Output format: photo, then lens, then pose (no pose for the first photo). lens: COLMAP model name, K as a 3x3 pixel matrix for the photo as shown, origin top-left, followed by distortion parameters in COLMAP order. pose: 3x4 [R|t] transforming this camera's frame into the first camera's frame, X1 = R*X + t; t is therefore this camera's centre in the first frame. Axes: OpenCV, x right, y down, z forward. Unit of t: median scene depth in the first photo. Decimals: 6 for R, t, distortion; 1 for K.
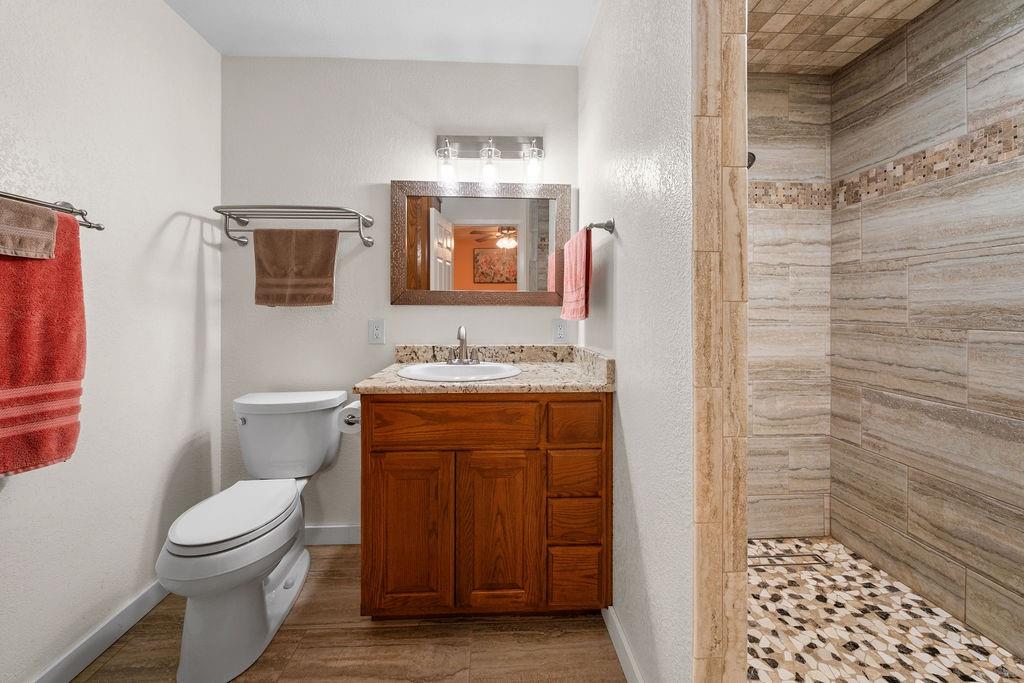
lens RADIAL K [[368.9, 0, 510.5], [0, 368.9, 302.0], [0, 0, 1]] dist [-0.001764, 0.000114]
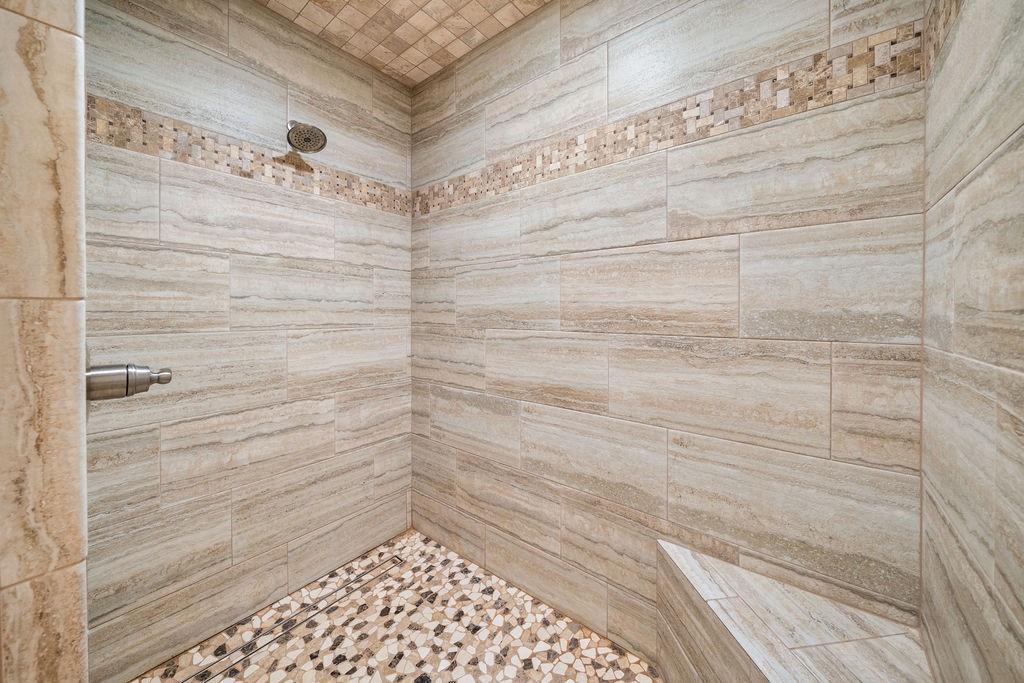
lens RADIAL K [[368.9, 0, 510.5], [0, 368.9, 302.0], [0, 0, 1]] dist [-0.001764, 0.000114]
pose [[0.666075, 0.015480, 0.745724, 0.317431], [-0.008532, 0.999877, -0.013136, 0.001894], [-0.745836, 0.002387, 0.666125, 0.103477]]
